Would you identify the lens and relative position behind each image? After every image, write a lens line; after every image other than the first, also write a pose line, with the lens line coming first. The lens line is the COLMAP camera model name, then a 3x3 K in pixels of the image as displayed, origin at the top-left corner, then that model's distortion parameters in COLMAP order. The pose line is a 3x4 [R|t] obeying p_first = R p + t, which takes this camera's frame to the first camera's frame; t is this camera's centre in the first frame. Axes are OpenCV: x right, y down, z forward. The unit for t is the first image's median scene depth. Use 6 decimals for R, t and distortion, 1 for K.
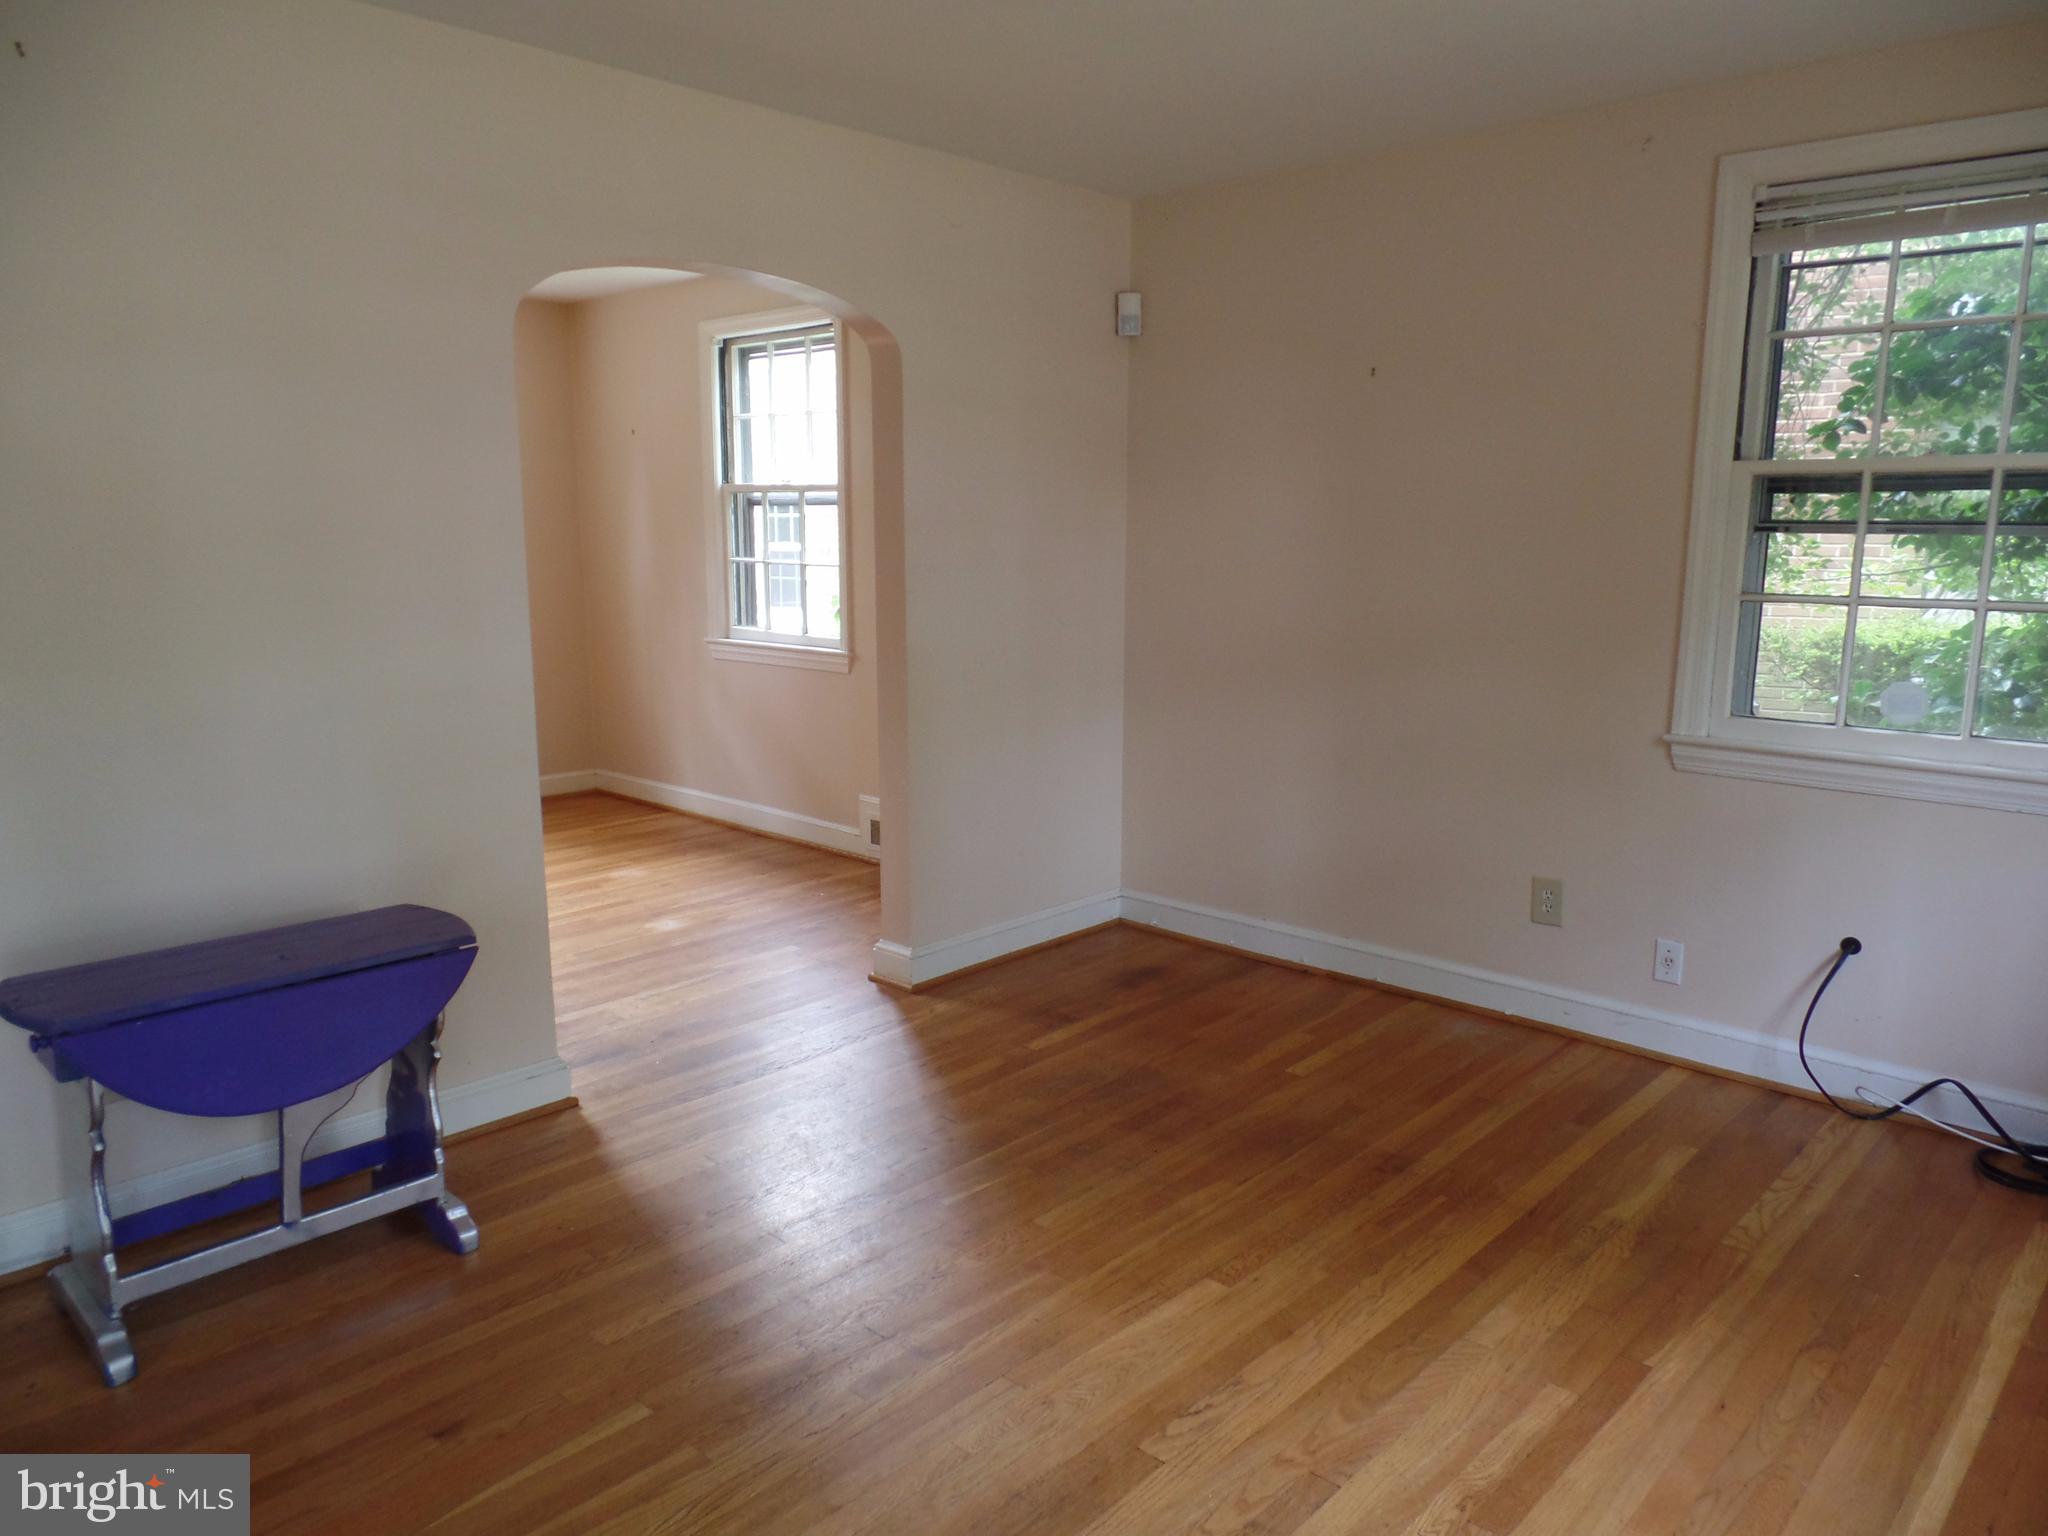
lens RADIAL K [[1414.7, 0, 1040.9], [0, 1414.7, 788.0], [0, 0, 1]] dist [-0.004574, -0.000900]
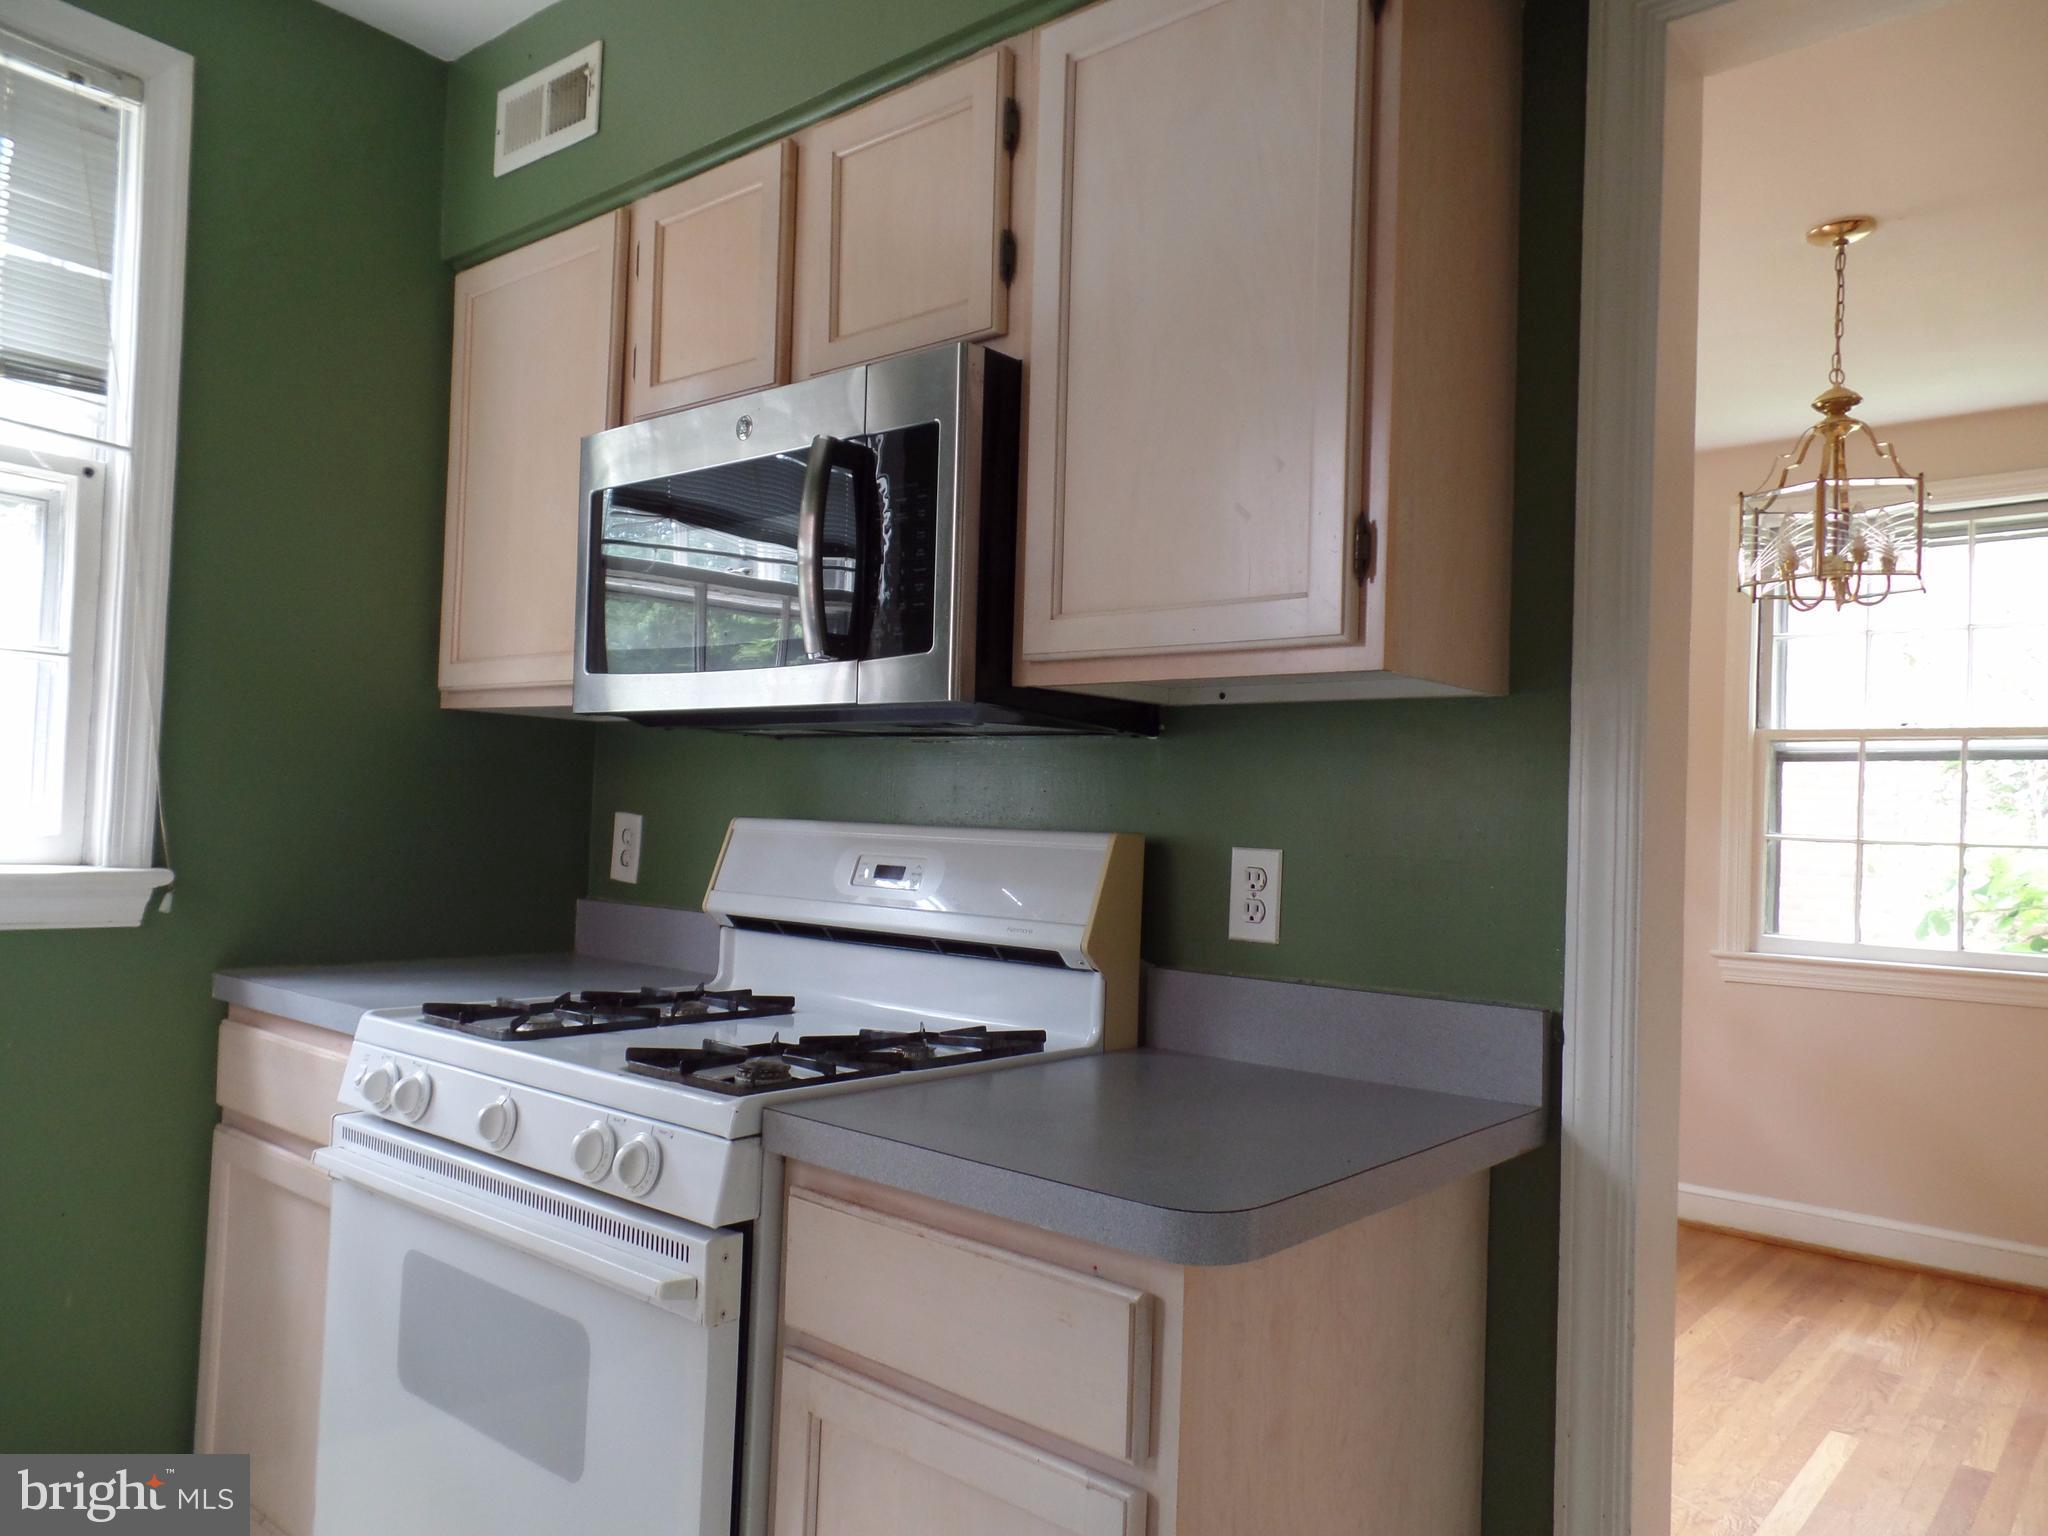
lens RADIAL K [[1414.7, 0, 1040.9], [0, 1414.7, 788.0], [0, 0, 1]] dist [-0.004574, -0.000900]
pose [[0.998525, 0.031623, 0.044143, -0.600606], [-0.021430, 0.976437, -0.214735, -0.030143], [-0.049893, 0.213472, 0.975674, 0.346354]]
